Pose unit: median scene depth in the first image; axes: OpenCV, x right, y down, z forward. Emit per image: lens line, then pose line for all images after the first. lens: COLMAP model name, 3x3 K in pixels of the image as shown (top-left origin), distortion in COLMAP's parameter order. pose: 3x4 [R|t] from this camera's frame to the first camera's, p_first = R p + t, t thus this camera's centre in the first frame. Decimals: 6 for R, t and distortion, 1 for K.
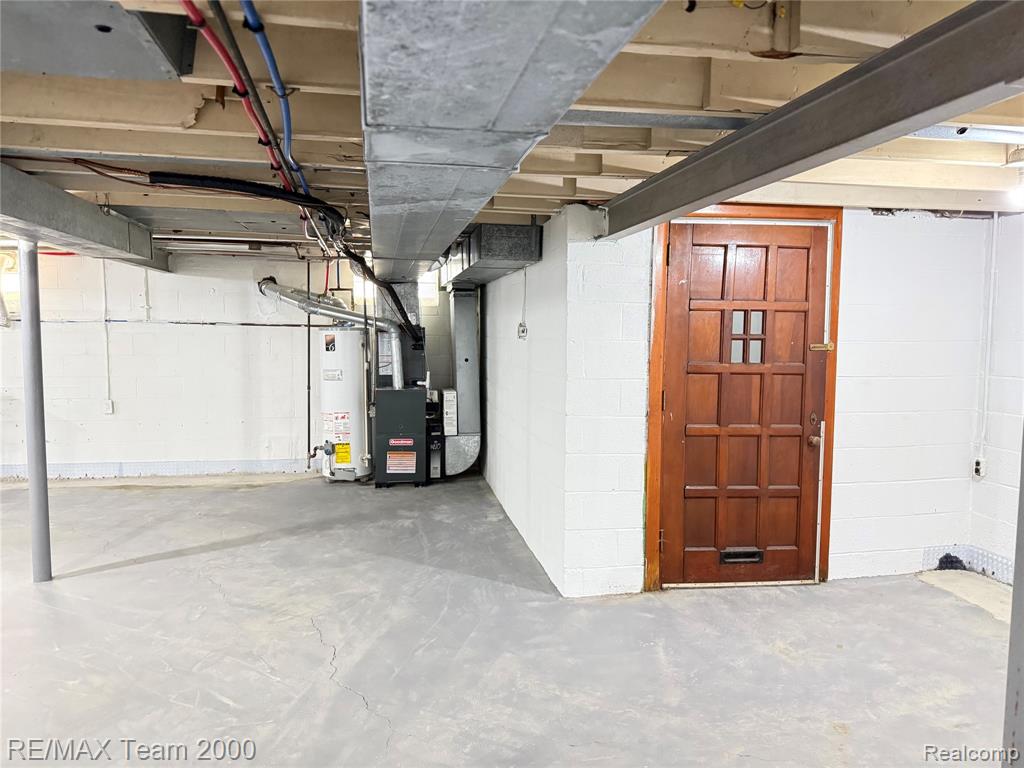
lens RADIAL K [[716.5, 0, 528.8], [0, 716.5, 390.0], [0, 0, 1]] dist [0.110936, -0.151481]
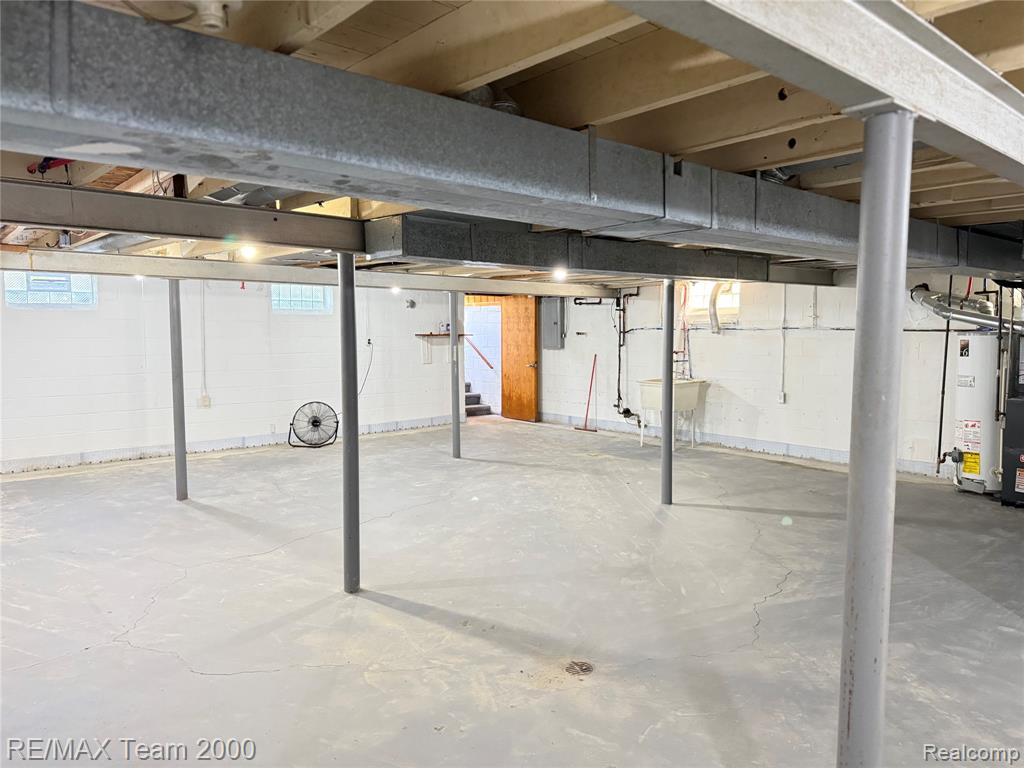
lens RADIAL K [[716.5, 0, 528.8], [0, 716.5, 390.0], [0, 0, 1]] dist [0.110936, -0.151481]
pose [[0.525920, 0.064294, -0.848100, 0.260888], [-0.070294, 0.997013, 0.031993, 0.001153], [0.847624, 0.042791, 0.528869, -0.018277]]
